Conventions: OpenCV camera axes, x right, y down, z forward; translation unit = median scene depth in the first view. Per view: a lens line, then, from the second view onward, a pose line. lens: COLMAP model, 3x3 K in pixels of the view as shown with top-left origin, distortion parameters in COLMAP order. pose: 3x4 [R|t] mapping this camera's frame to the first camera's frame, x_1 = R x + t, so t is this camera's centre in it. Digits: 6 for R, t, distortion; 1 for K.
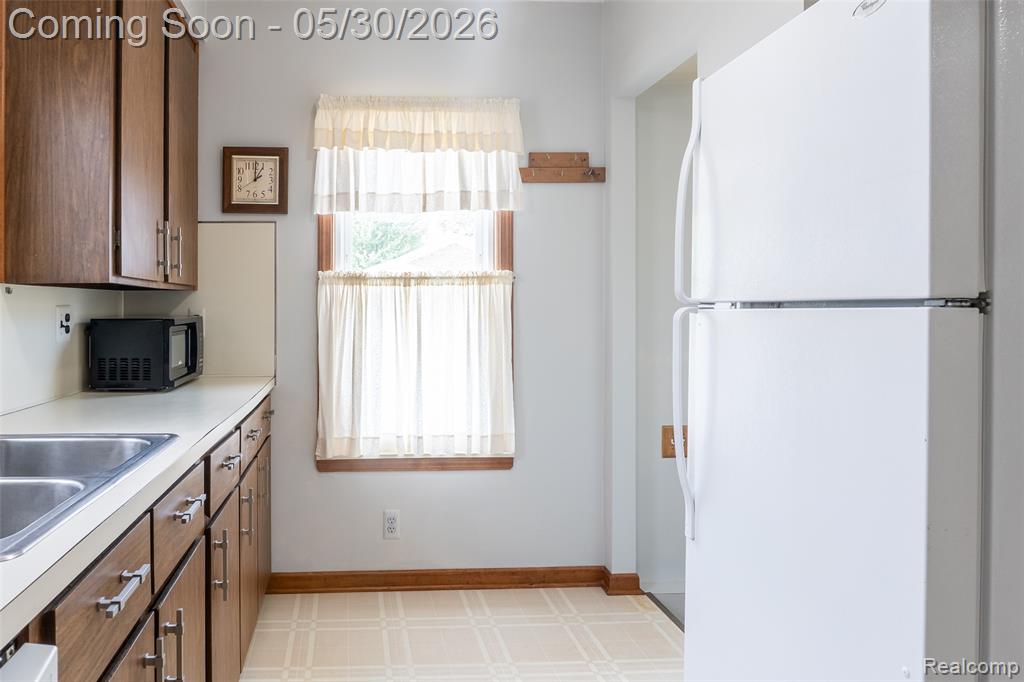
lens RADIAL K [[773.9, 0, 510.0], [0, 773.9, 312.2], [0, 0, 1]] dist [-0.011634, -0.006035]
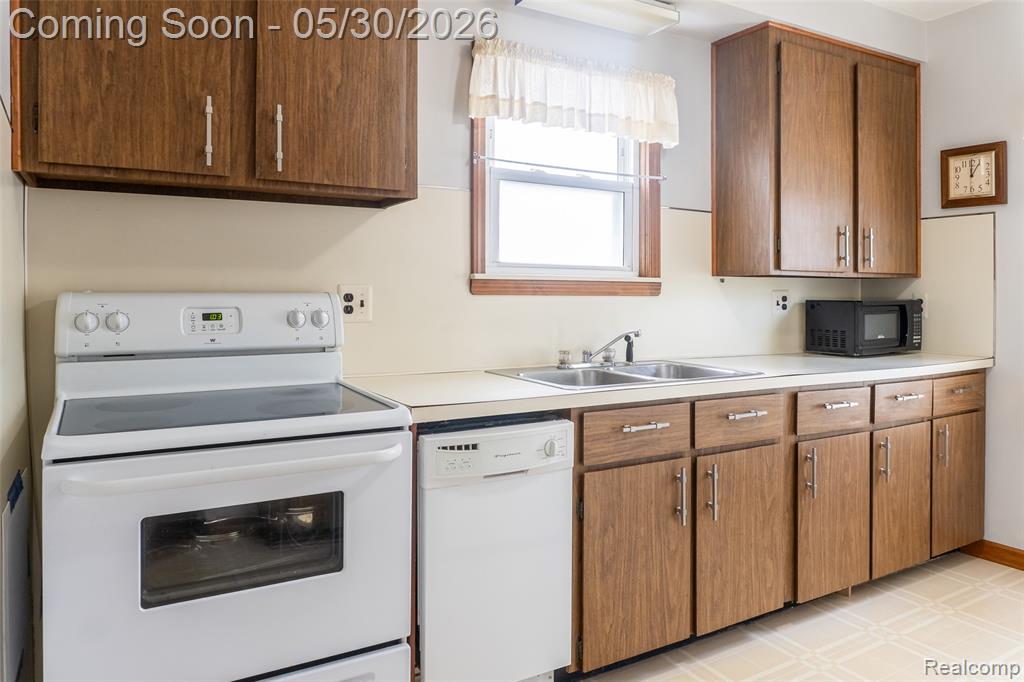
lens RADIAL K [[719.6, 0, 510.9], [0, 719.6, 301.0], [0, 0, 1]] dist [-0.009861, -0.003564]
pose [[0.475975, 0.012710, -0.879367, 0.311789], [-0.008871, 0.999914, 0.009650, 0.002599], [0.879414, 0.003208, 0.476047, -0.069100]]
